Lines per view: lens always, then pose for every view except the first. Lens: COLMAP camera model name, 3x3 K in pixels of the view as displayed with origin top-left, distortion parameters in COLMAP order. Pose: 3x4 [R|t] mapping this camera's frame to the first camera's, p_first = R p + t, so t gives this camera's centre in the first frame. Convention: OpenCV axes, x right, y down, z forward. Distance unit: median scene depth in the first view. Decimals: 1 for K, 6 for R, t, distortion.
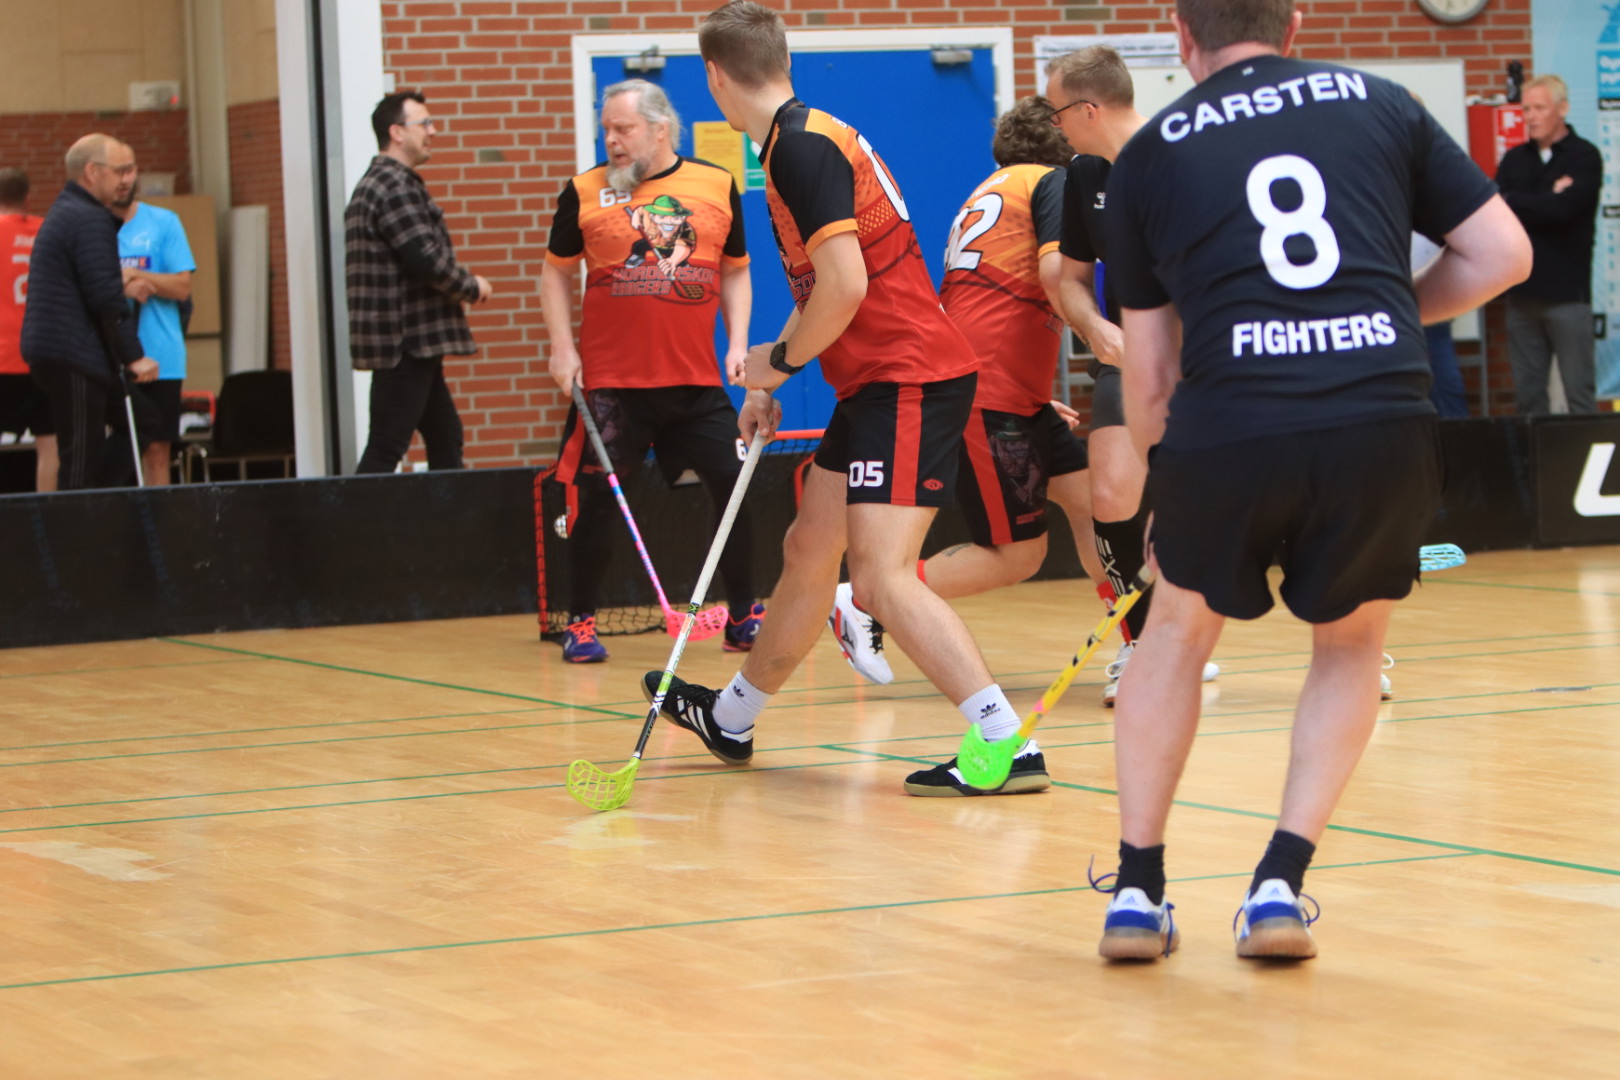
lens RADIAL K [[5262.9, 0, 810.0], [0, 5262.9, 540.0], [0, 0, 1]] dist [0.090614, -3.563143]
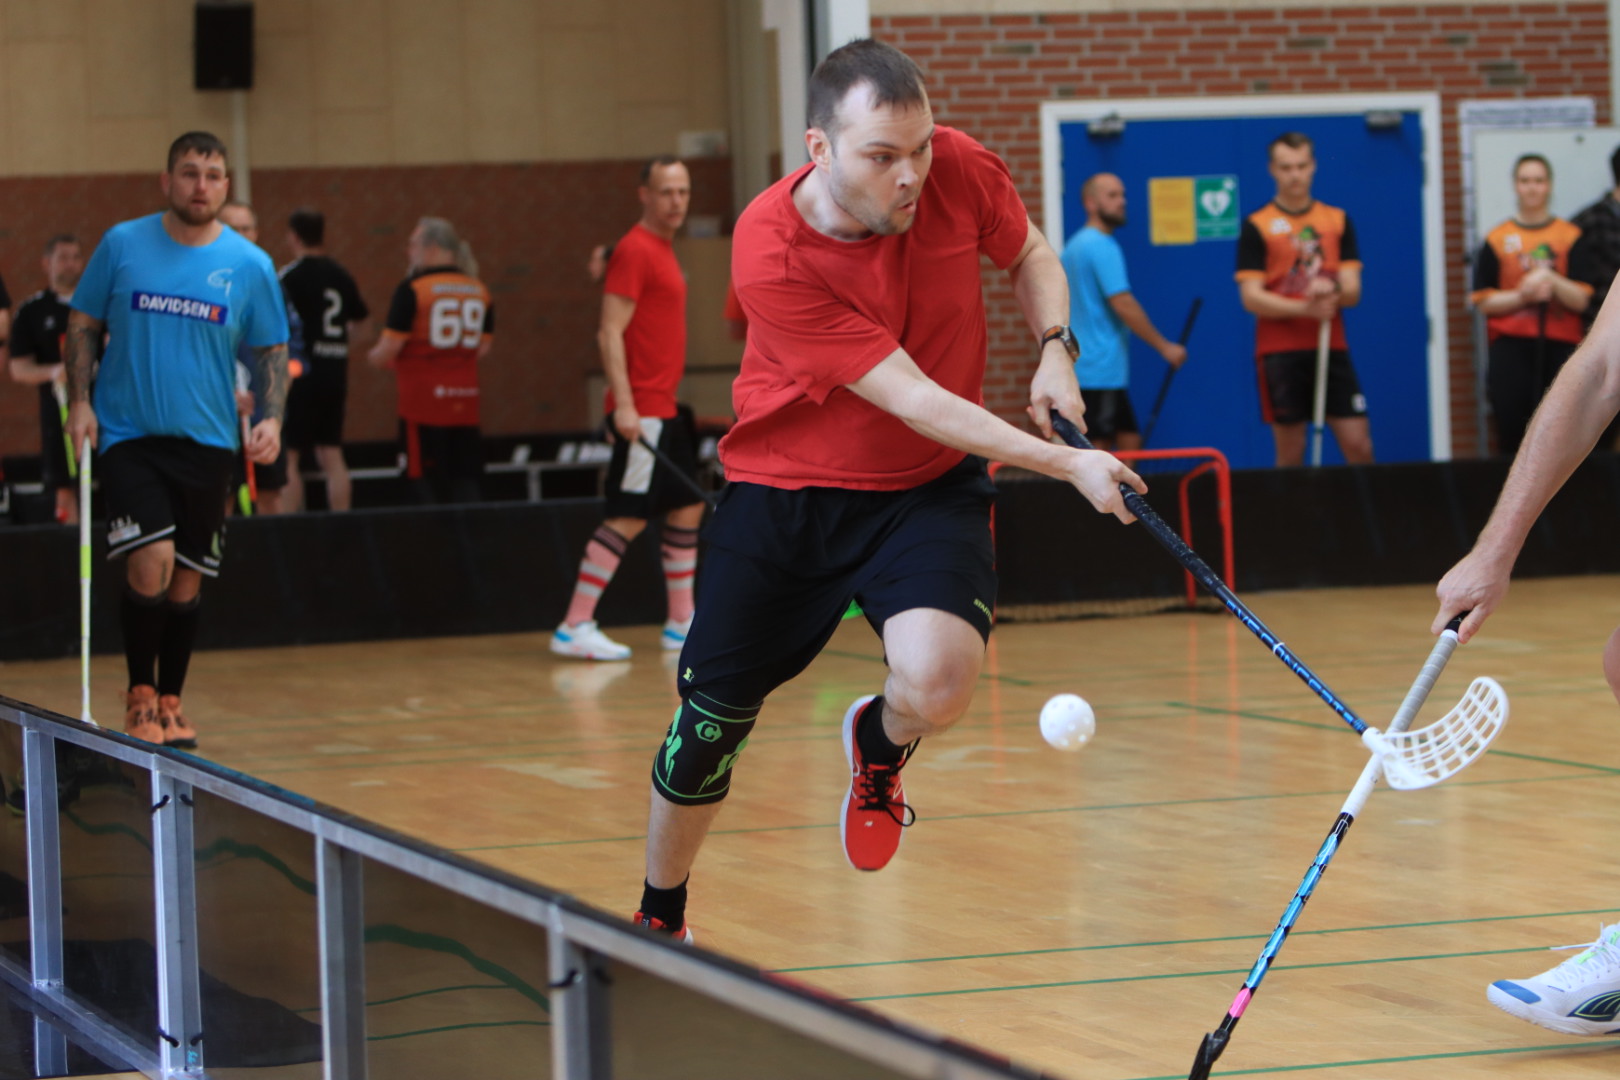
lens RADIAL K [[6222.0, 0, 962.8], [0, 6222.0, 539.5], [0, 0, 1]] dist [0.116999, -0.123943]
pose [[0.994478, 0.006140, -0.104763, 0.079180], [-0.007248, 0.999922, -0.010203, 0.011927], [0.104692, 0.010906, 0.994445, -0.333371]]
